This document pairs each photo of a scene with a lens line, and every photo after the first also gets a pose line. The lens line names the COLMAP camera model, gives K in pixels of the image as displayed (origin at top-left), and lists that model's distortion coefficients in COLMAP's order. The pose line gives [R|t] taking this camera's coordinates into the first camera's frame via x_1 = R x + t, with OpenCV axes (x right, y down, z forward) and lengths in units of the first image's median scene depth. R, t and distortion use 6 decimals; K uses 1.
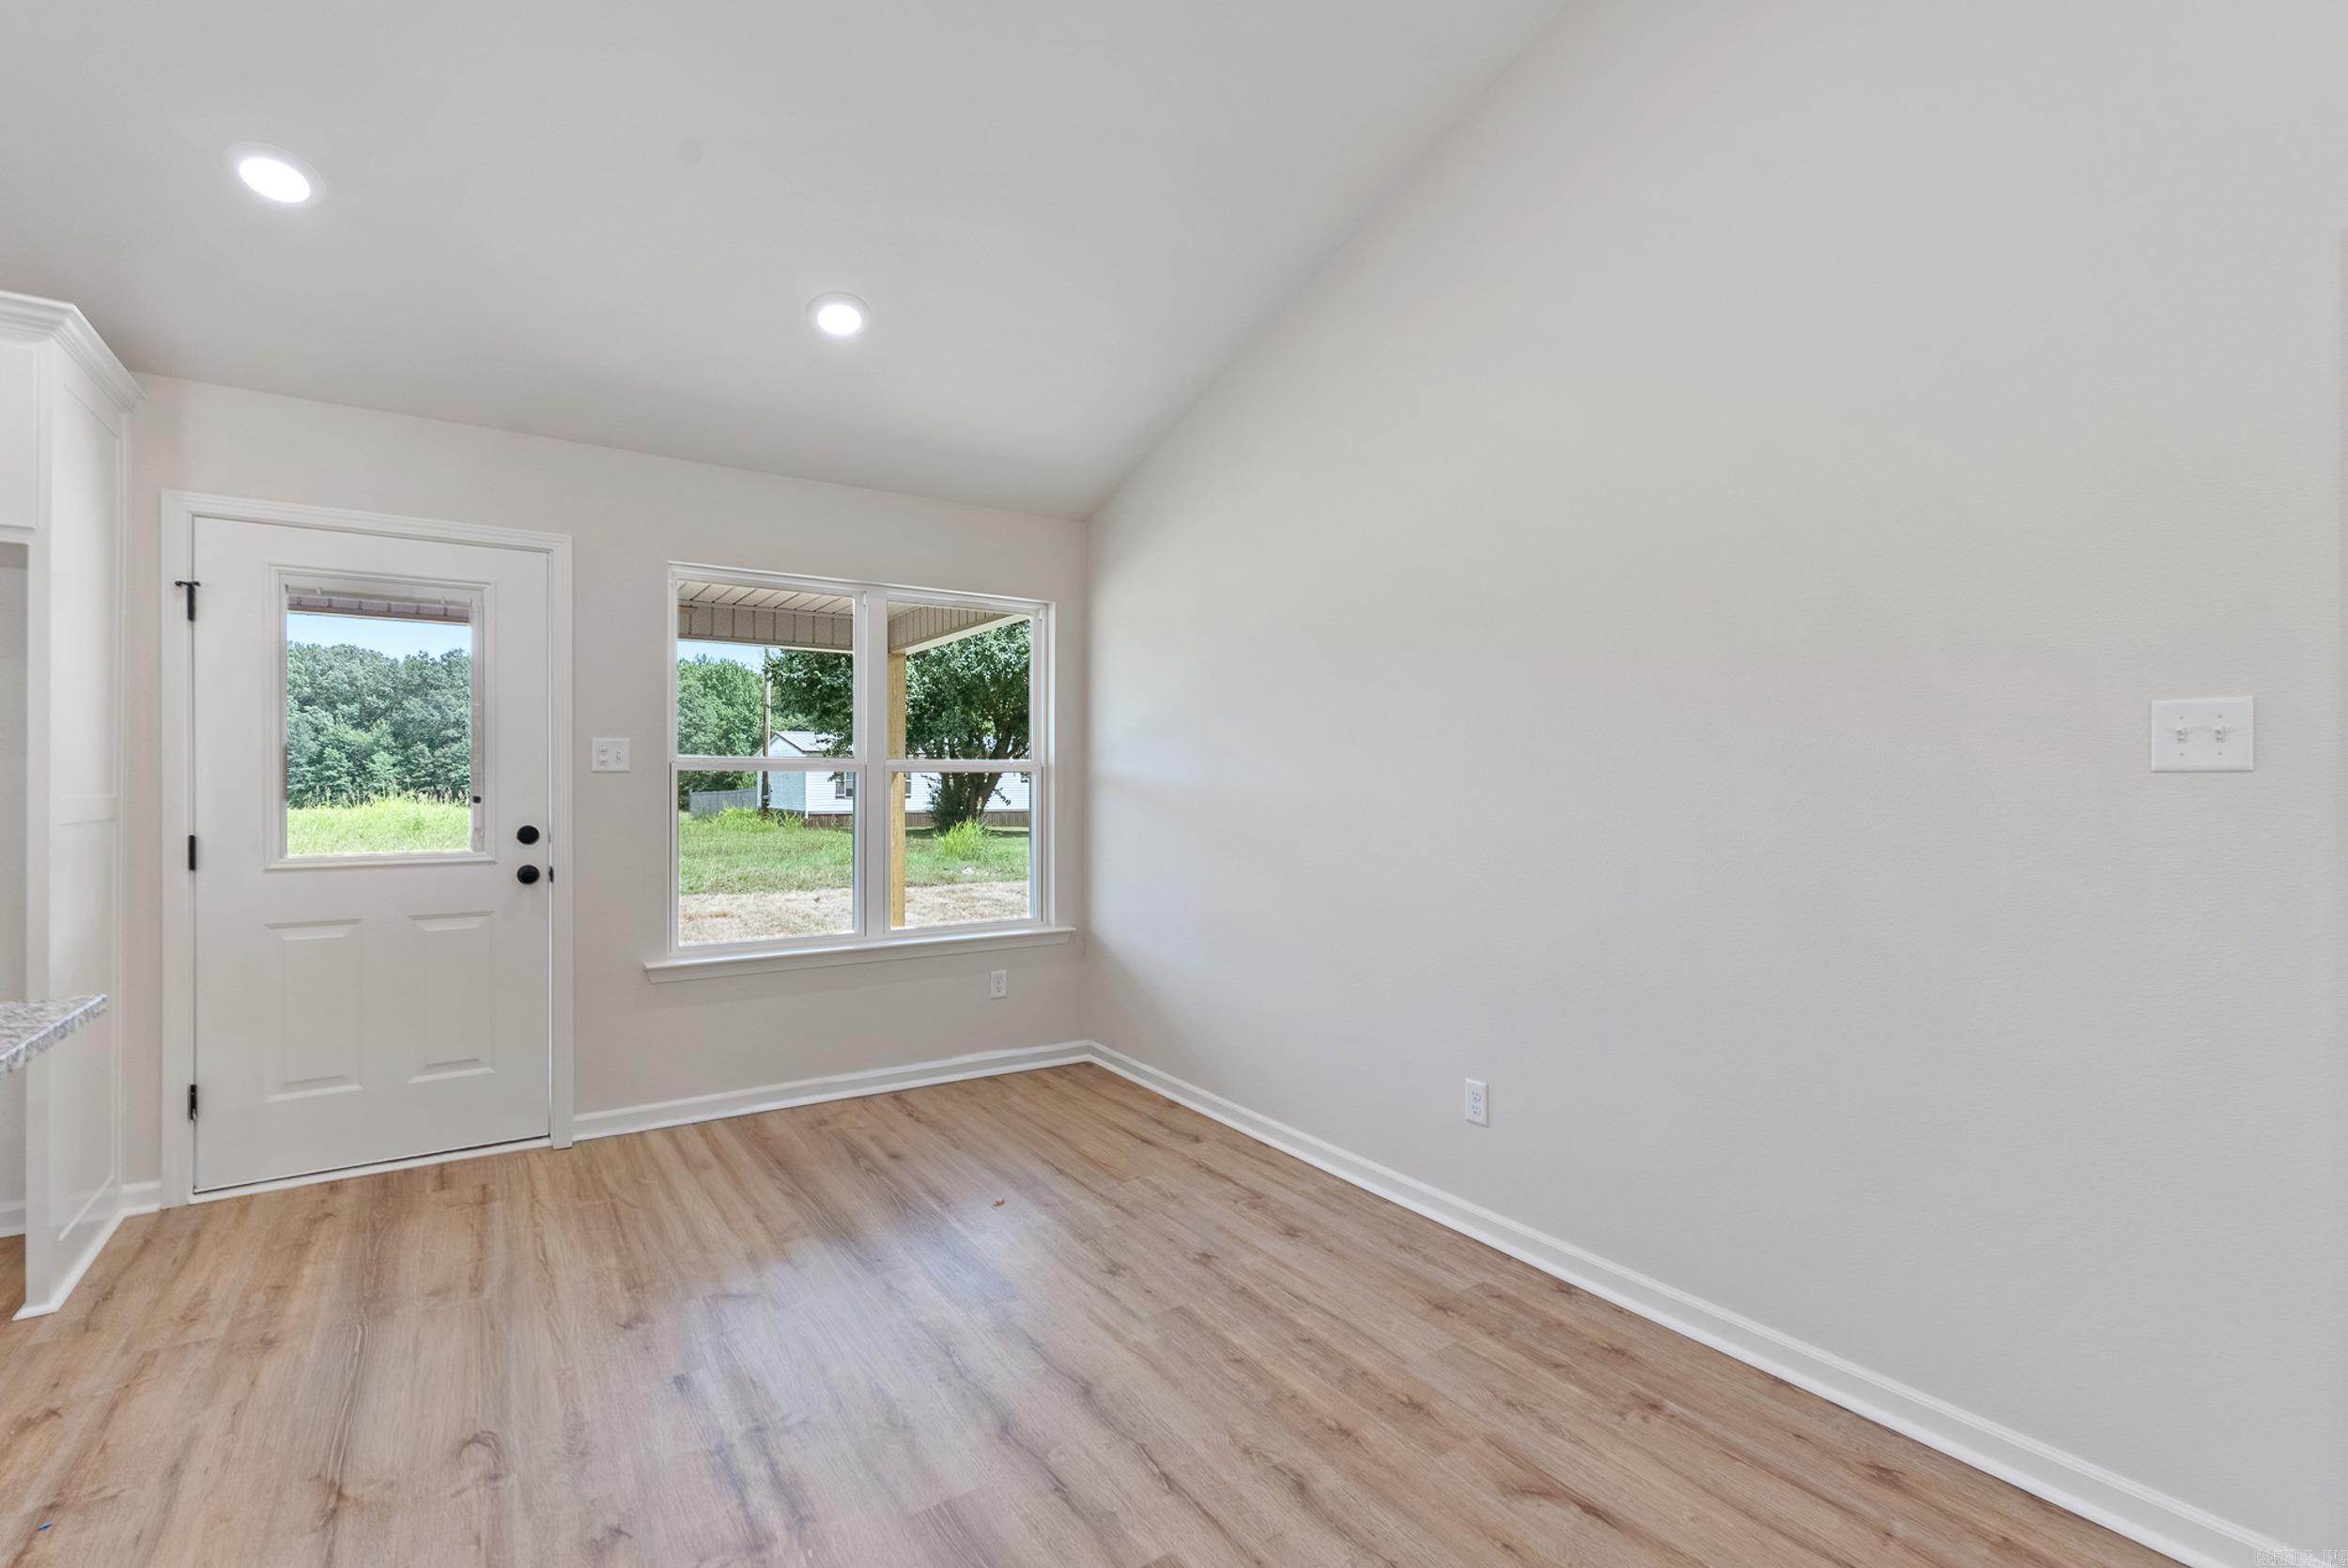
lens RADIAL K [[1043.9, 0, 1173.7], [0, 1043.9, 781.3], [0, 0, 1]] dist [-0.005722, 0.001112]
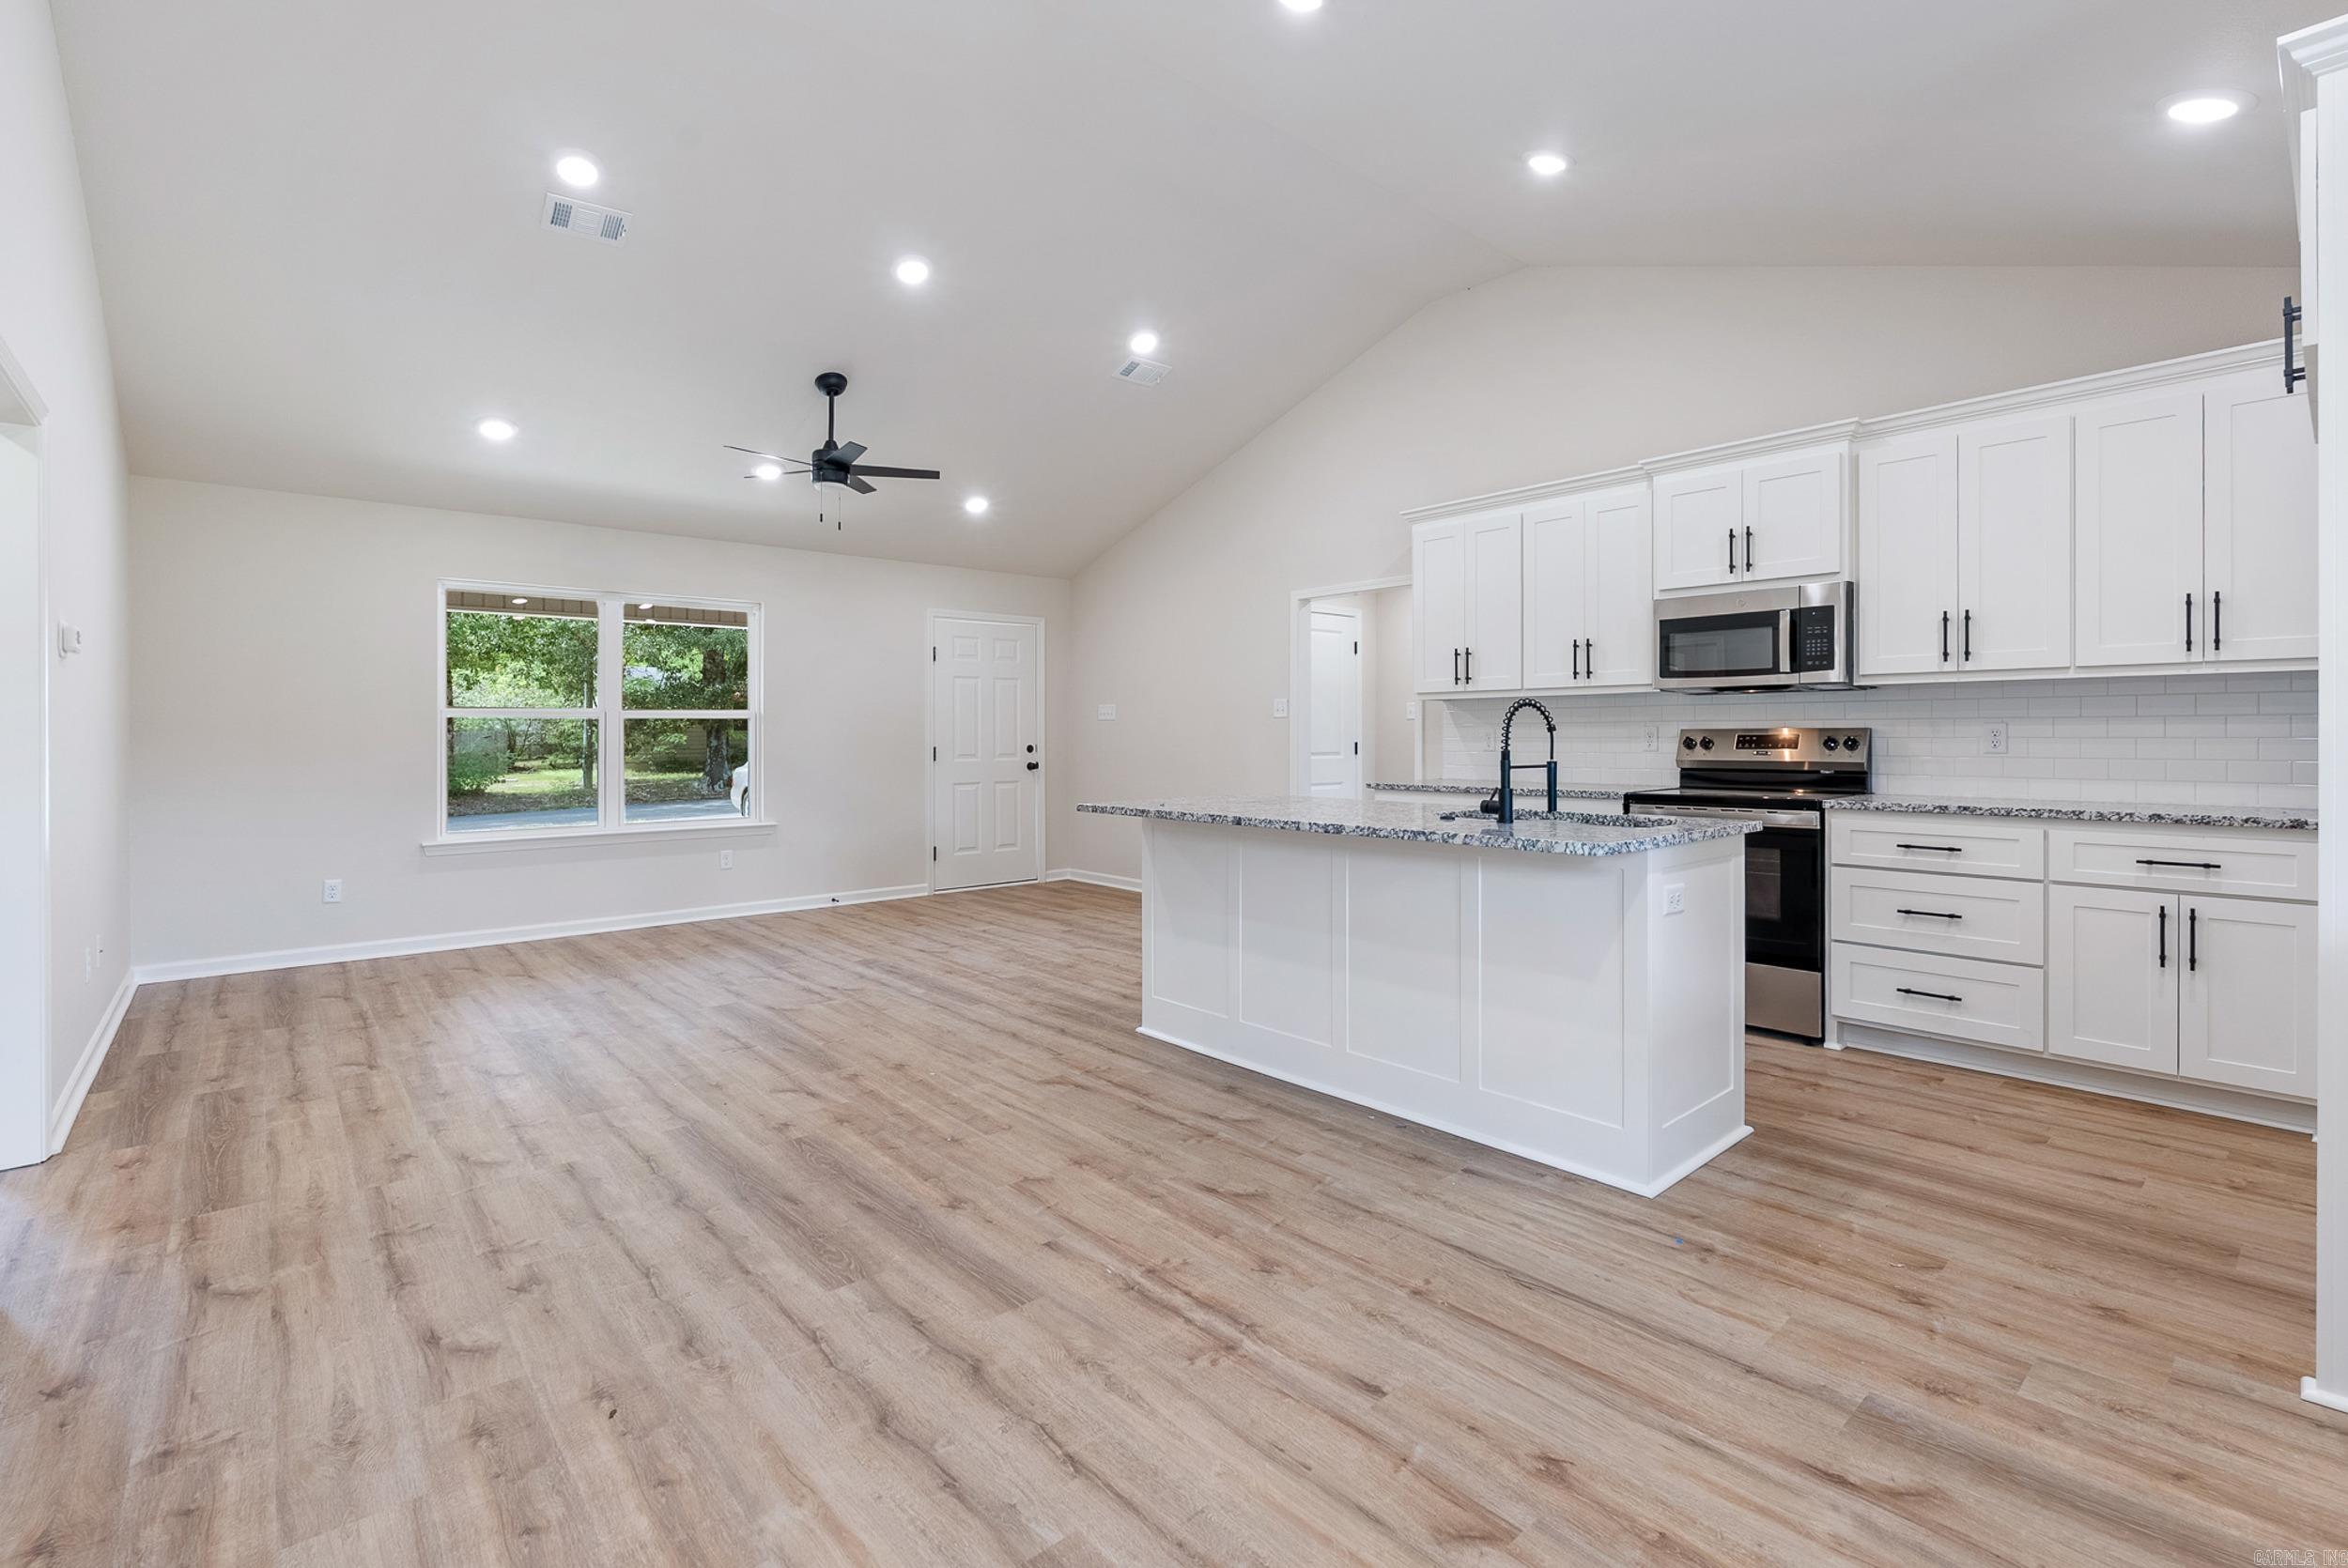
lens RADIAL K [[1043.9, 0, 1170.8], [0, 1043.9, 741.4], [0, 0, 1]] dist [-0.005722, 0.001112]
pose [[-0.992112, 0.002925, -0.125318, -0.140626], [0.001782, 0.999956, 0.009236, 0.026428], [0.125339, 0.008940, -0.992074, 1.244487]]
